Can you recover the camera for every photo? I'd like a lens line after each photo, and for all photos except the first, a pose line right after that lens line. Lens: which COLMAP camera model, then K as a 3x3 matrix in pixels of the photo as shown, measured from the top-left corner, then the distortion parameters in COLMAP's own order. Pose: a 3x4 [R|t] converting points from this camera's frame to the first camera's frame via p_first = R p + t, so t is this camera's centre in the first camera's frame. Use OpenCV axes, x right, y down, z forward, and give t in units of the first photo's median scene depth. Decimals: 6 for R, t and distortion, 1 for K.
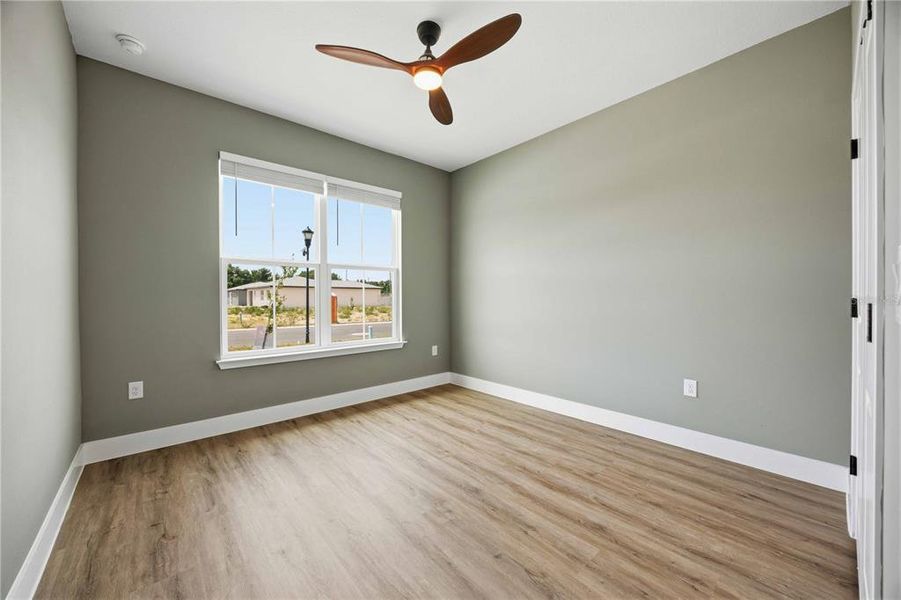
lens RADIAL K [[339.8, 0, 452.7], [0, 339.8, 300.3], [0, 0, 1]] dist [0.000790, 0.000356]
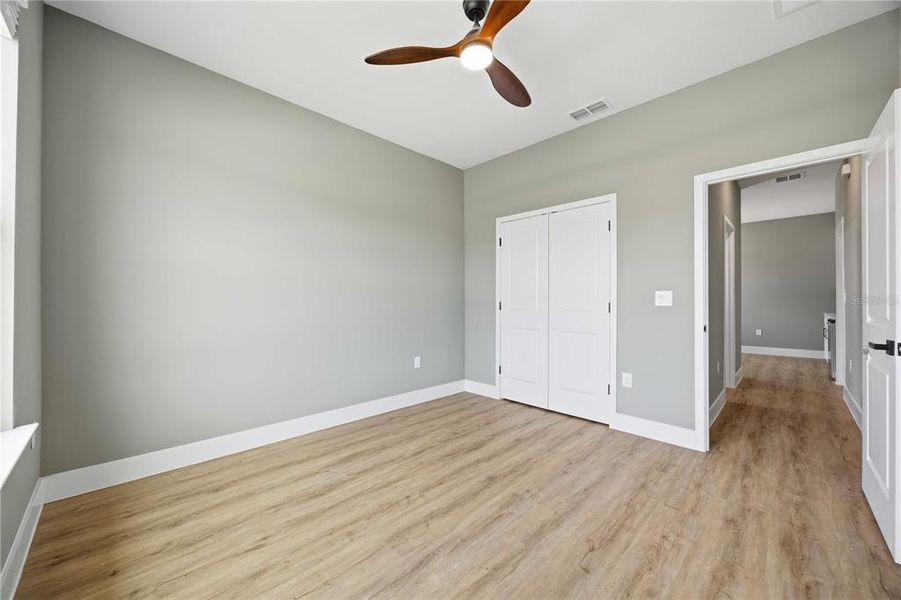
lens RADIAL K [[339.8, 0, 458.5], [0, 339.8, 300.9], [0, 0, 1]] dist [0.000790, 0.000356]
pose [[-0.068154, 0.008823, 0.997636, -0.768933], [0.002389, 0.999959, -0.008680, 0.008395], [-0.997672, 0.001792, -0.068173, 0.907255]]
